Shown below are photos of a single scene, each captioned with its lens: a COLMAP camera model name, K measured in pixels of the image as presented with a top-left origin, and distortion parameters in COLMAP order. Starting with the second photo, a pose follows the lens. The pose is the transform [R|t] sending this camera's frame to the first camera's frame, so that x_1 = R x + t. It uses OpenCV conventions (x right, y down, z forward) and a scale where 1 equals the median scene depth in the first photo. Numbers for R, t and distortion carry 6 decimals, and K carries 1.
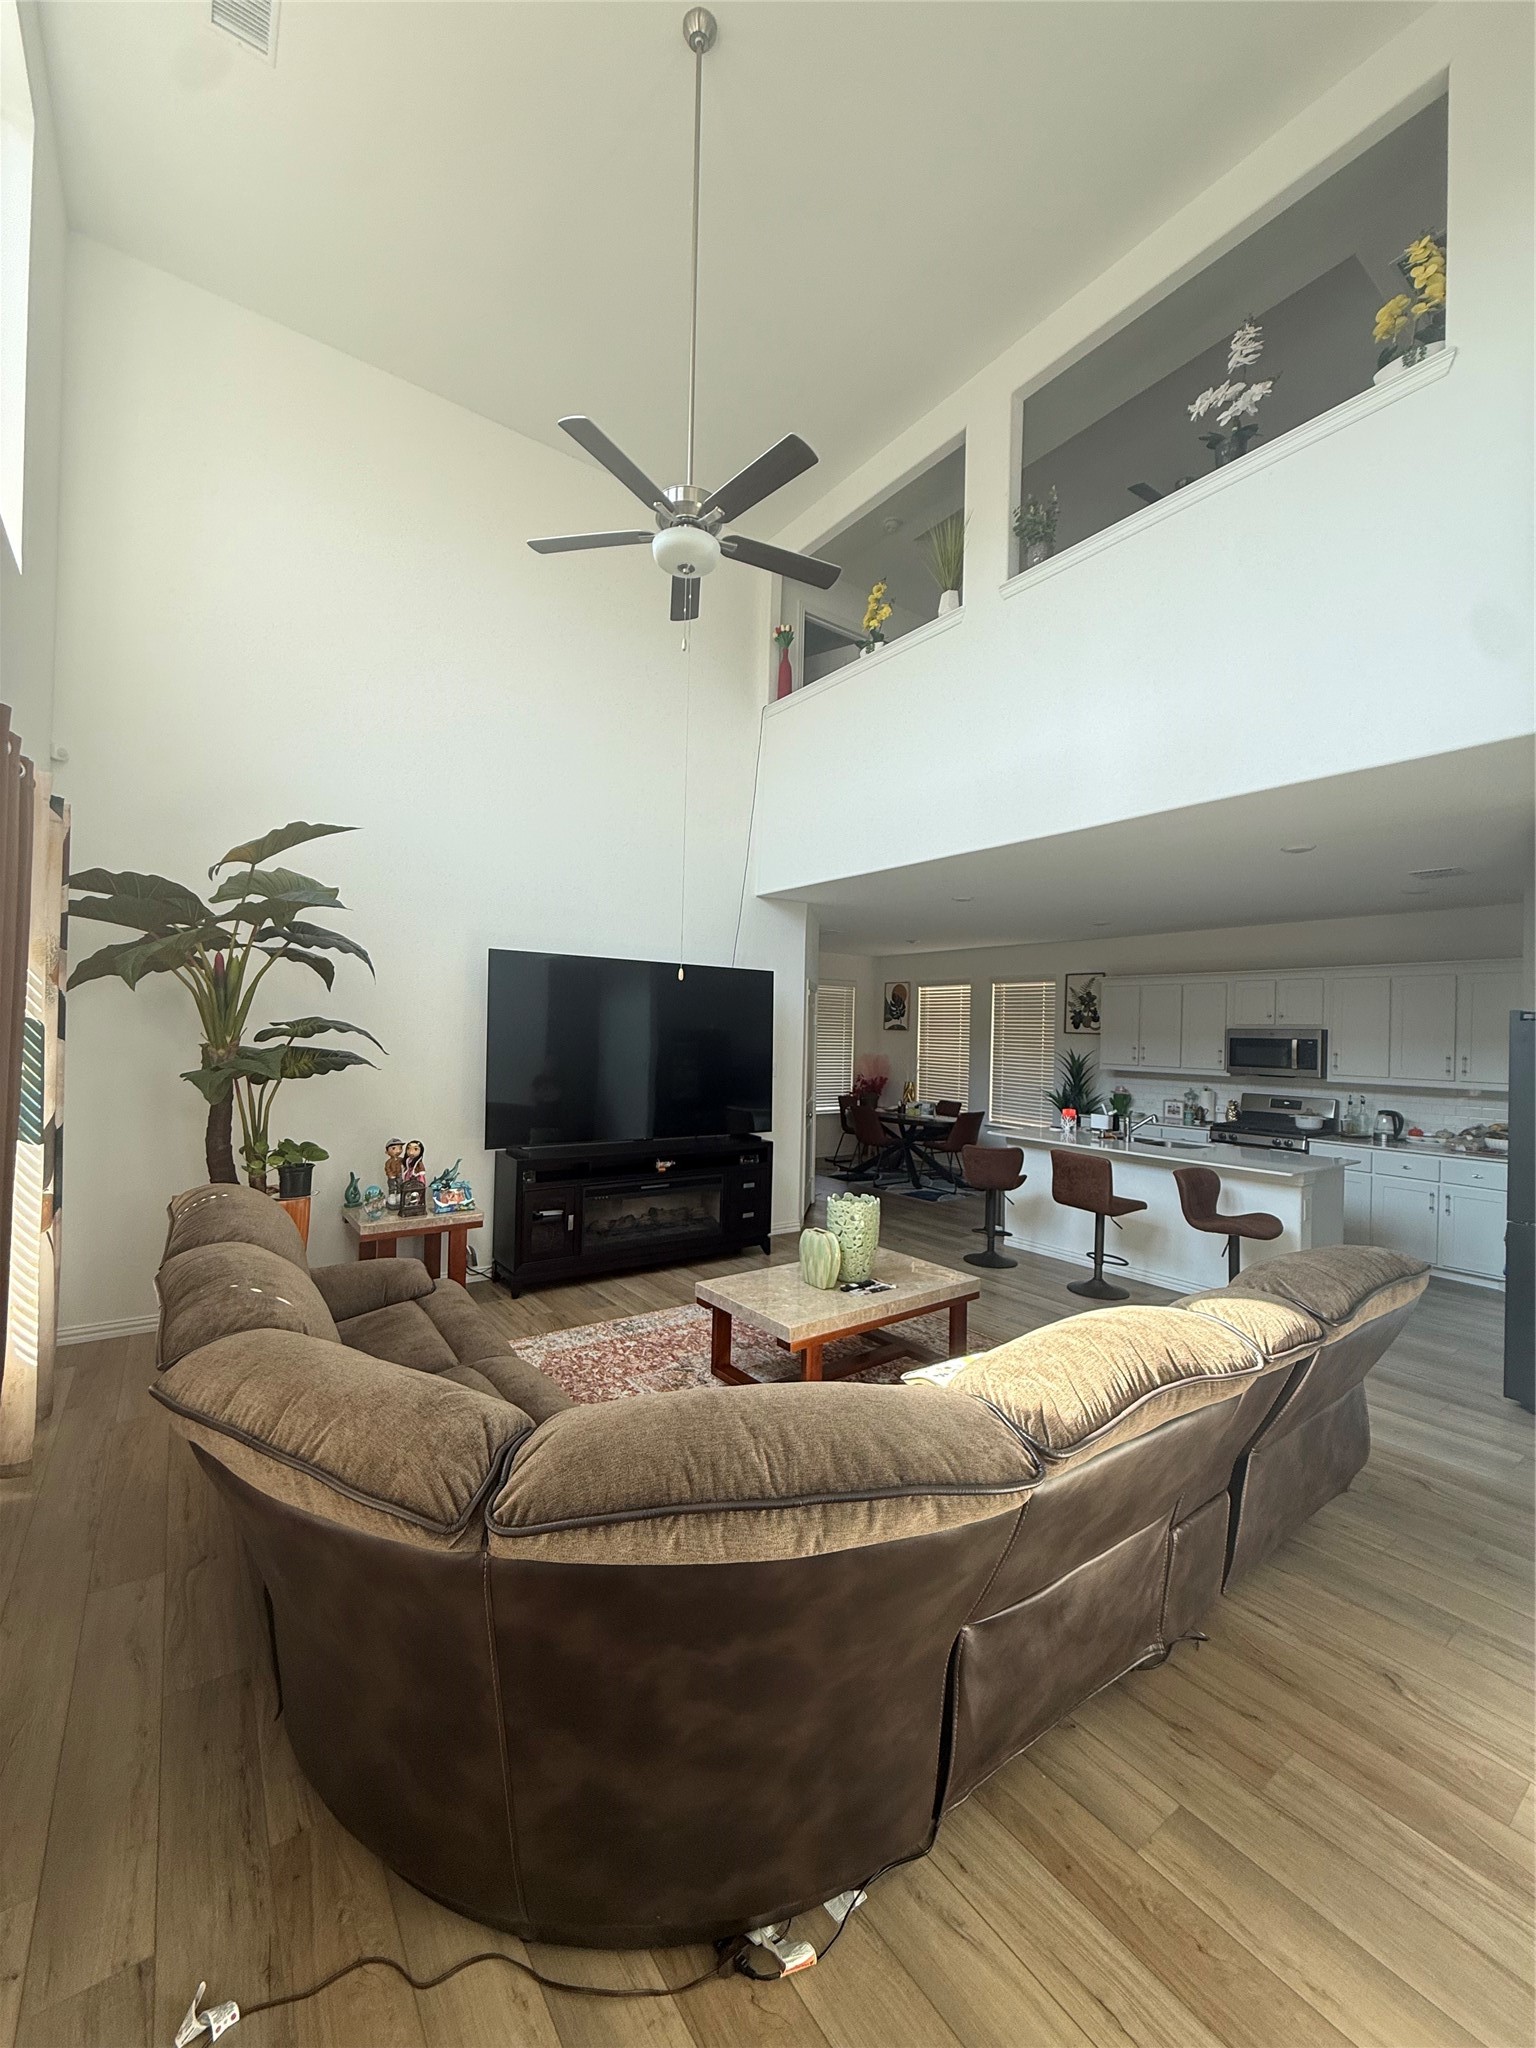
lens RADIAL K [[816.9, 0, 767.8], [0, 816.9, 1027.3], [0, 0, 1]] dist [0.001594, -0.000048]
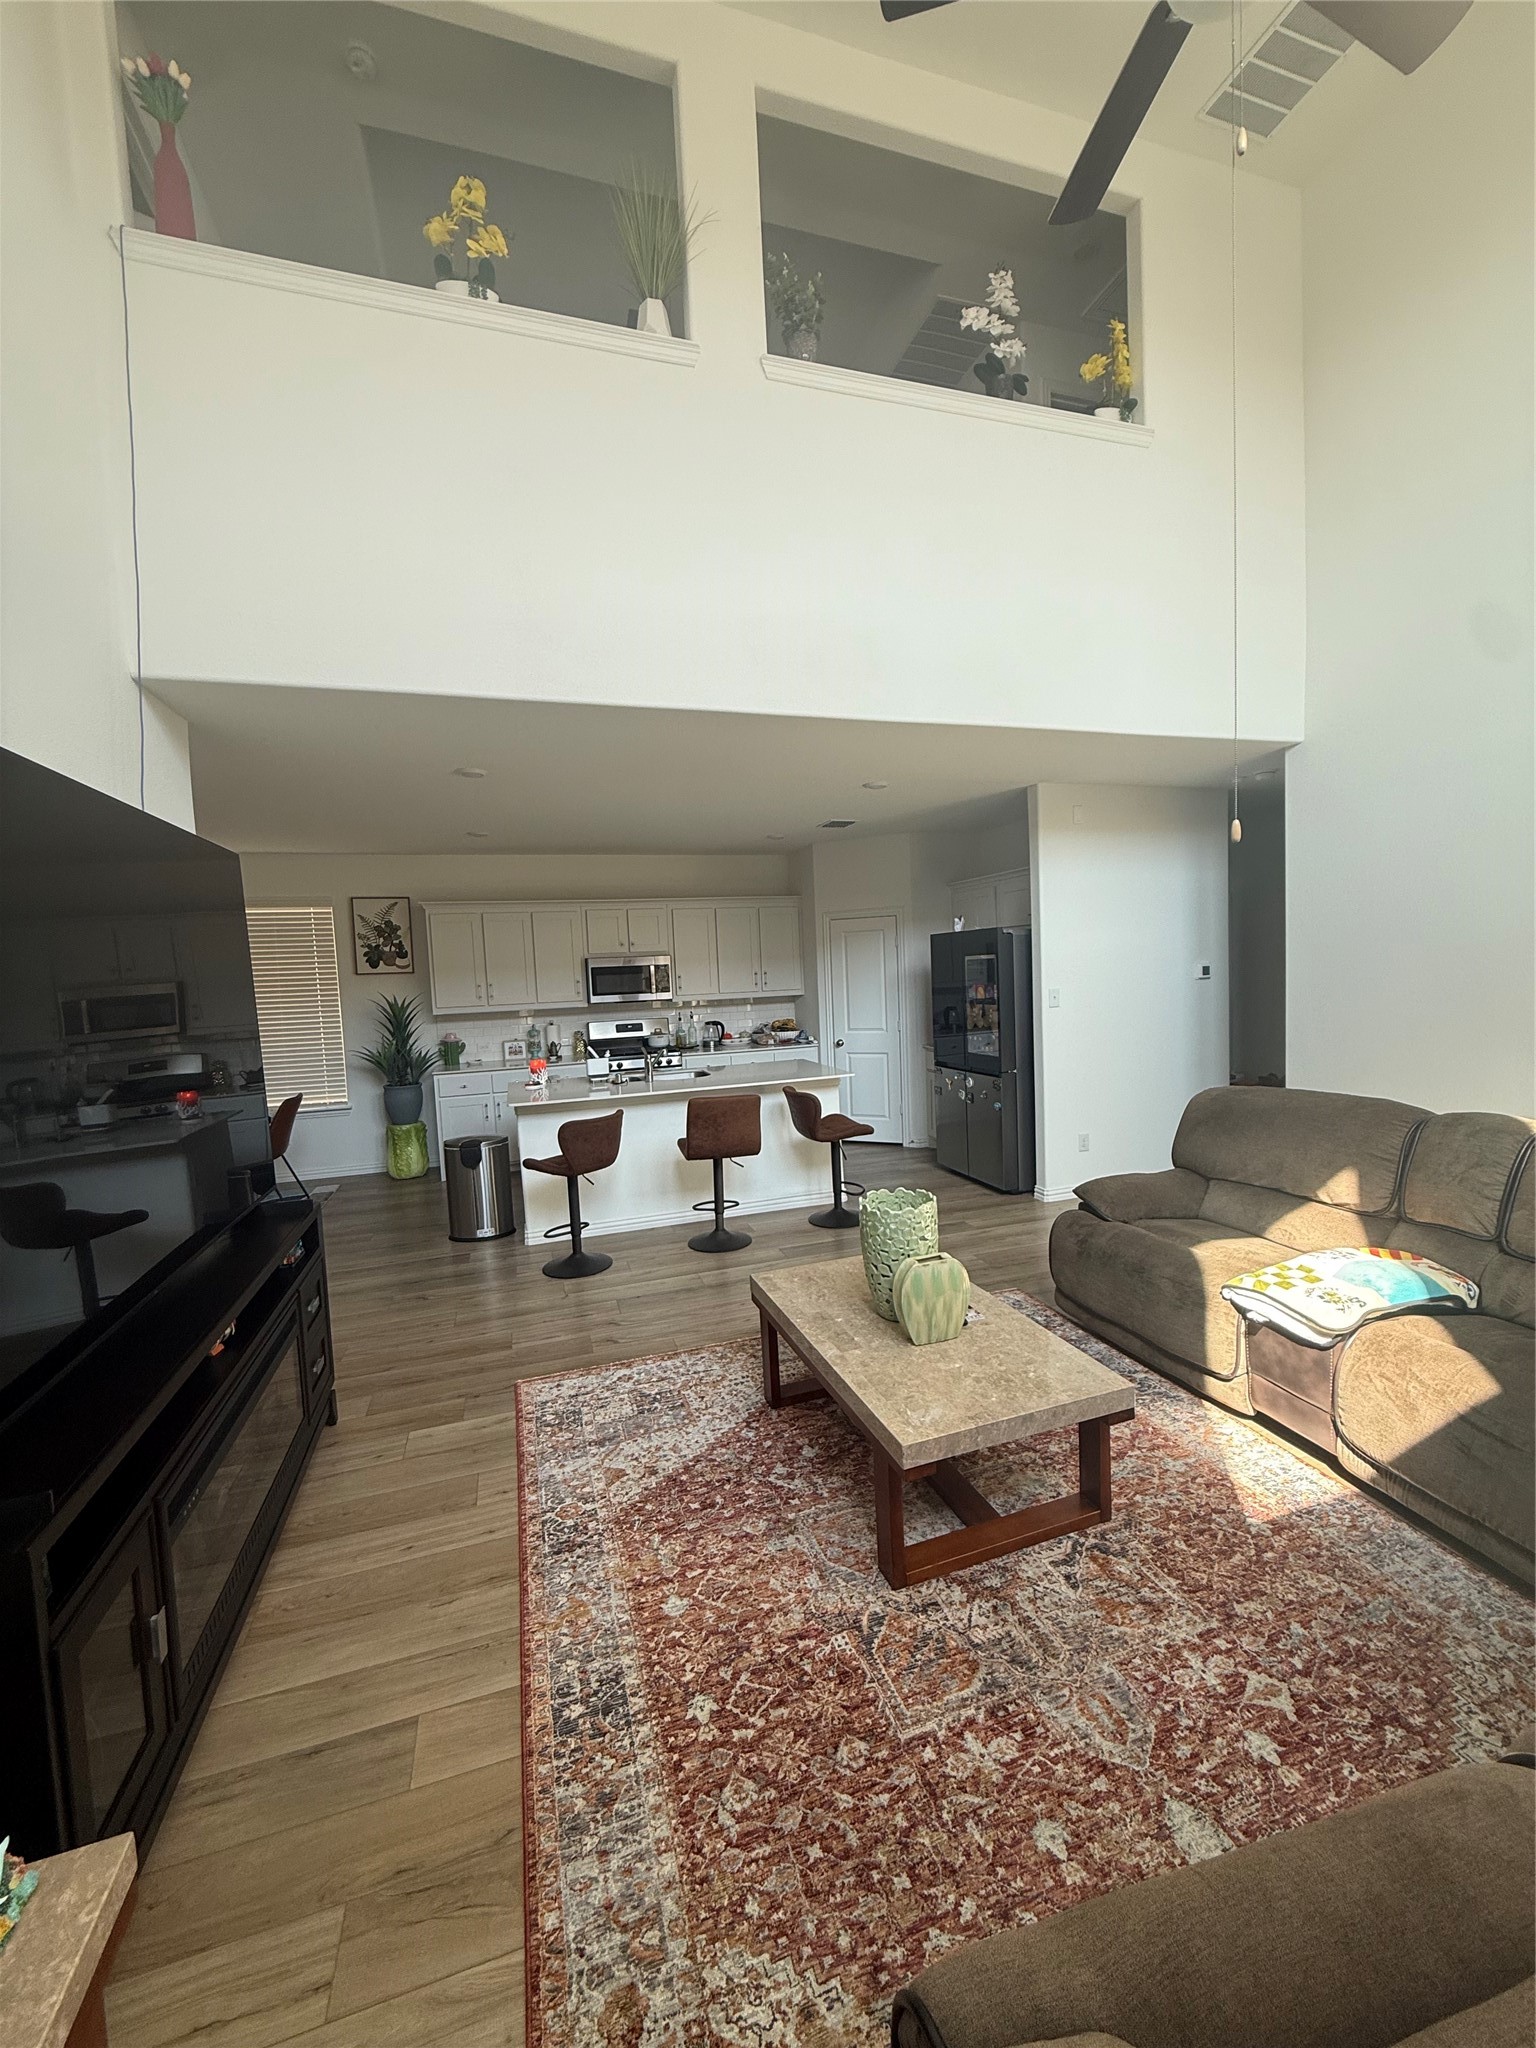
lens RADIAL K [[816.9, 0, 770.9], [0, 816.9, 1023.7], [0, 0, 1]] dist [0.001594, -0.000048]
pose [[0.310196, -0.102595, 0.945121, -0.289943], [0.044880, 0.994632, 0.093240, -0.001525], [-0.949613, 0.013494, 0.313135, 0.462076]]
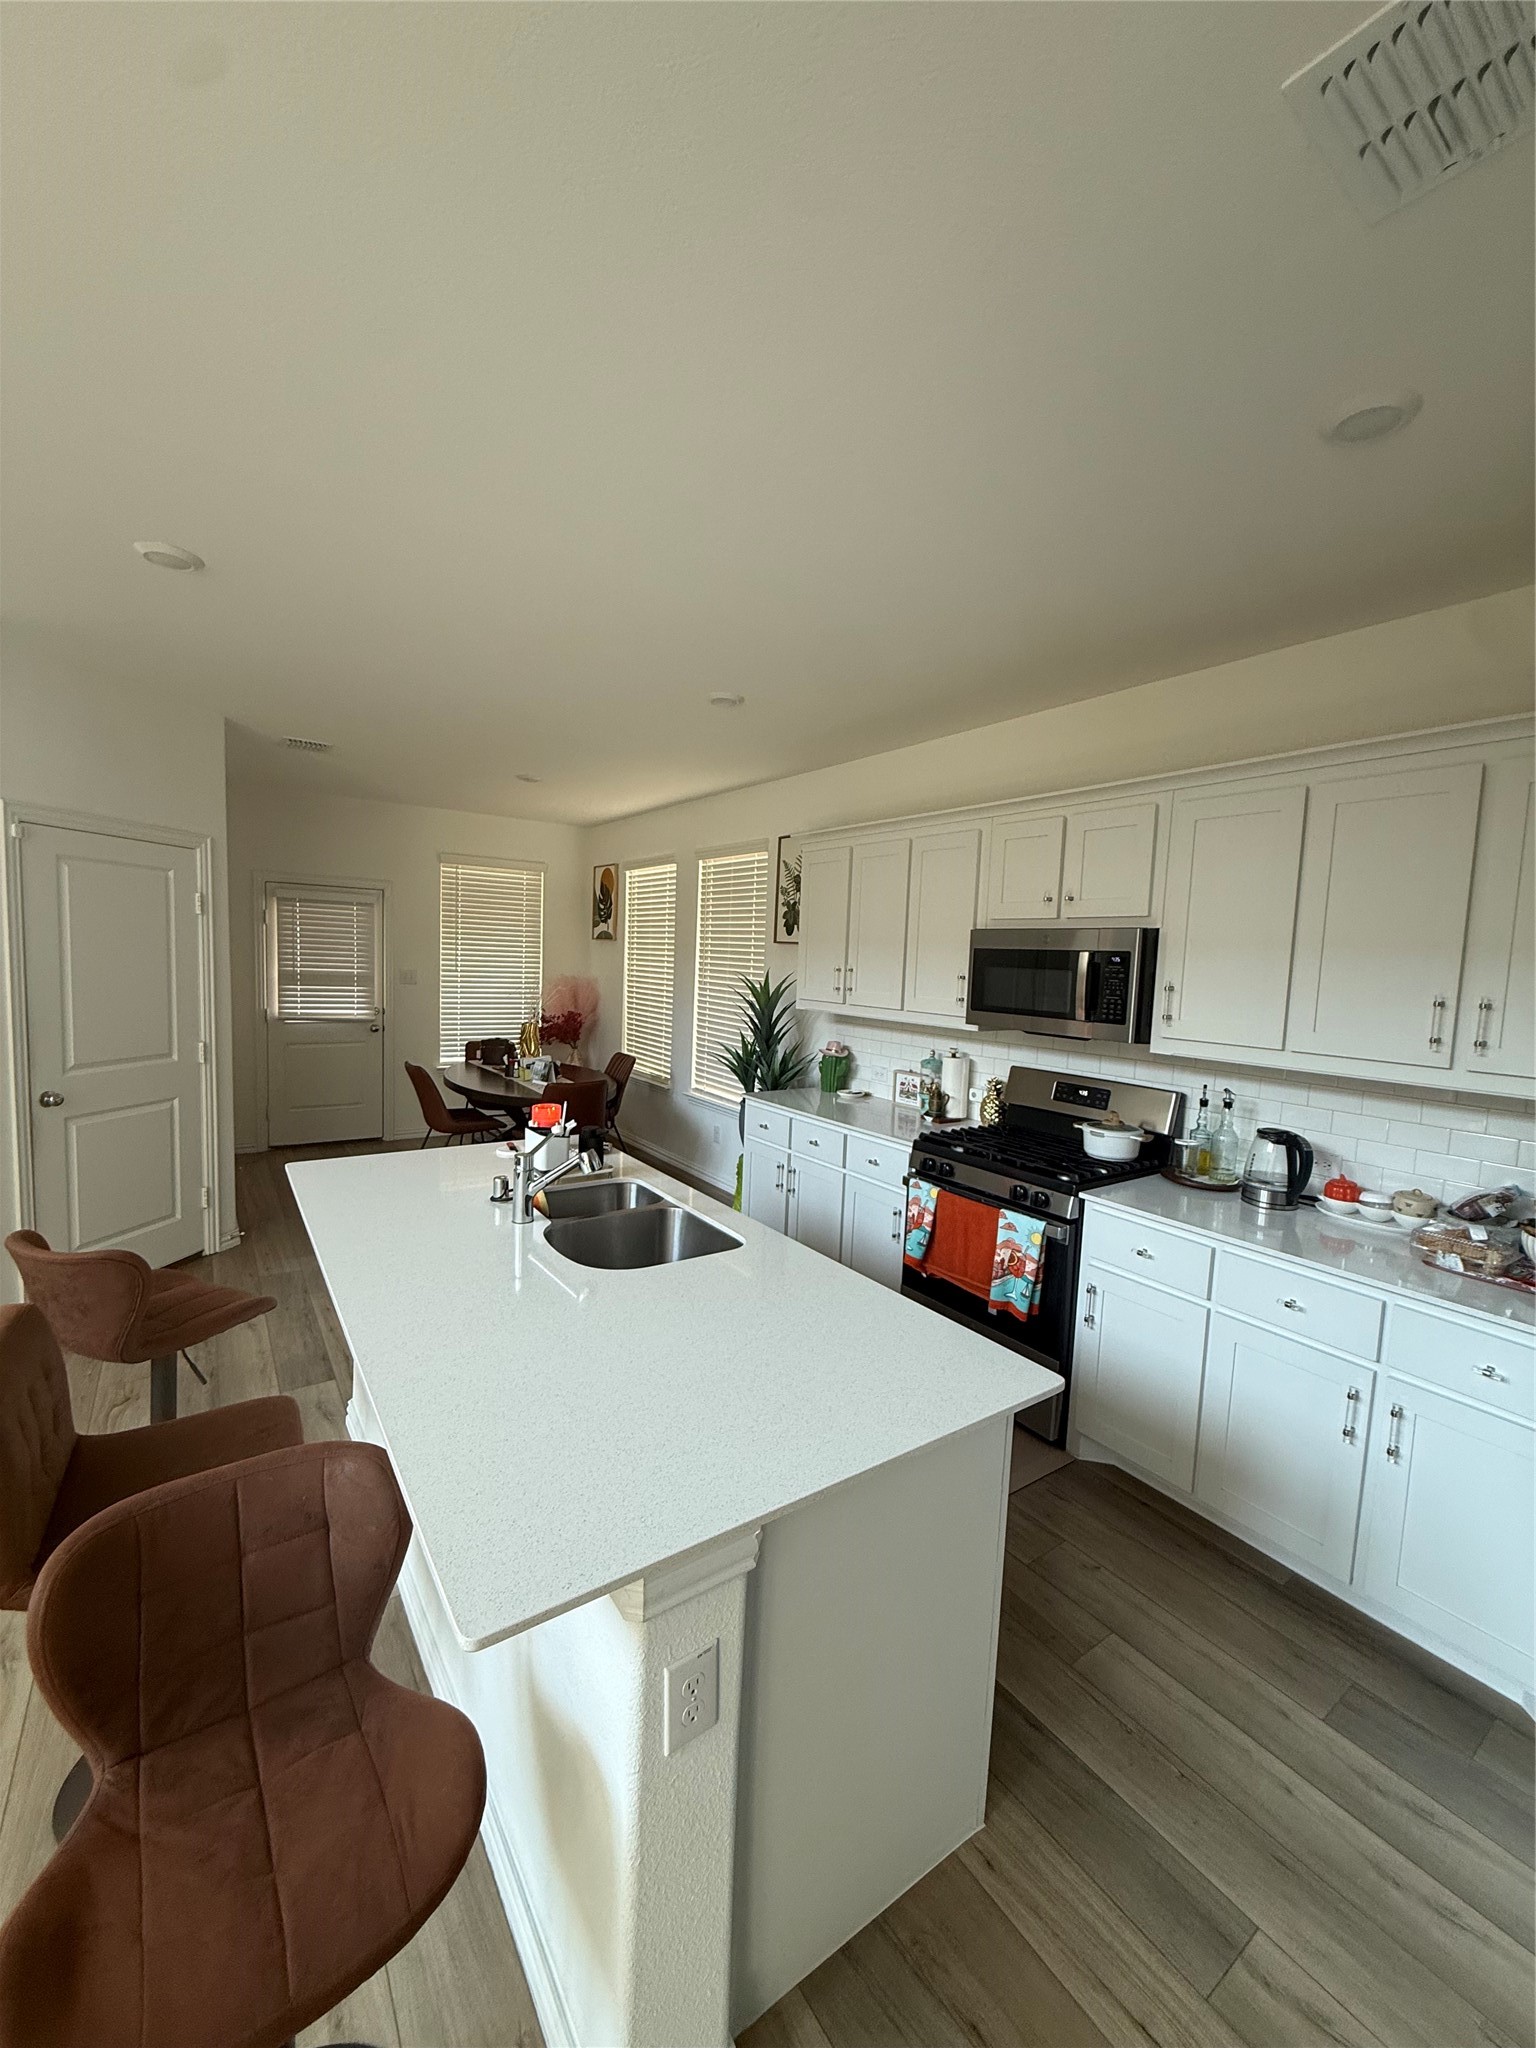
lens RADIAL K [[816.9, 0, 766.0], [0, 816.9, 1016.3], [0, 0, 1]] dist [0.001594, -0.000048]
pose [[0.999271, 0.038125, -0.001914, 0.426089], [-0.037912, 0.997037, 0.066939, 0.023947], [0.004460, -0.066818, 0.997755, 0.507299]]
